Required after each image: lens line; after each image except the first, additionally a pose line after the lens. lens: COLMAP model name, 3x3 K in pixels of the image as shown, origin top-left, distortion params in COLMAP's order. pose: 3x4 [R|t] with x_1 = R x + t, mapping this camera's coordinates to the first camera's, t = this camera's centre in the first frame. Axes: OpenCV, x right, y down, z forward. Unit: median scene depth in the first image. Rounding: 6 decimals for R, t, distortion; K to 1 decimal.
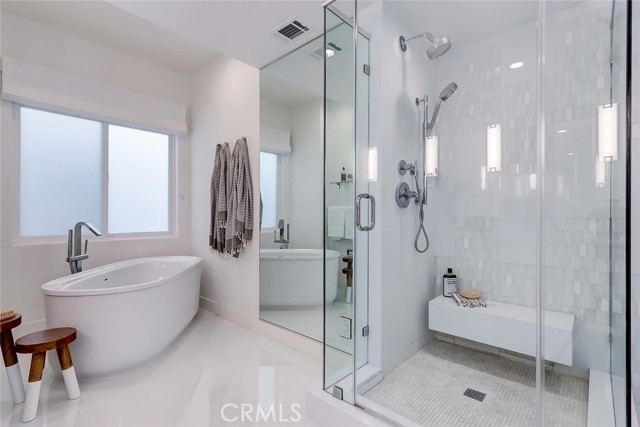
lens RADIAL K [[307.6, 0, 320.0], [0, 307.6, 213.5], [0, 0, 1]] dist [0.015457, -0.000369]
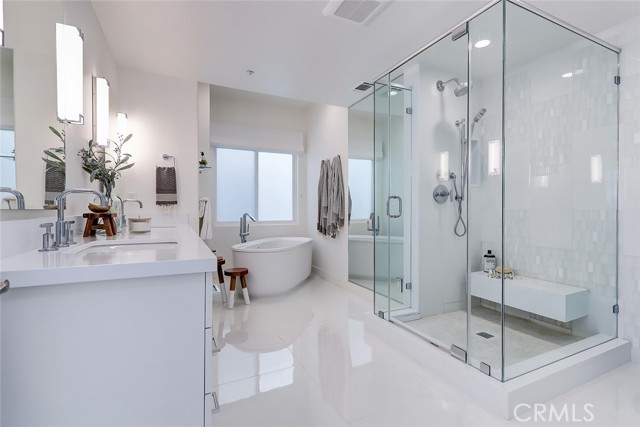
lens RADIAL K [[295.7, 0, 328.2], [0, 295.7, 213.0], [0, 0, 1]] dist [0.012635, -0.000495]
pose [[0.939828, 0.001600, -0.341644, 0.217817], [0.003679, 0.999884, 0.014802, 0.003842], [0.341628, -0.015169, 0.939713, -0.385520]]
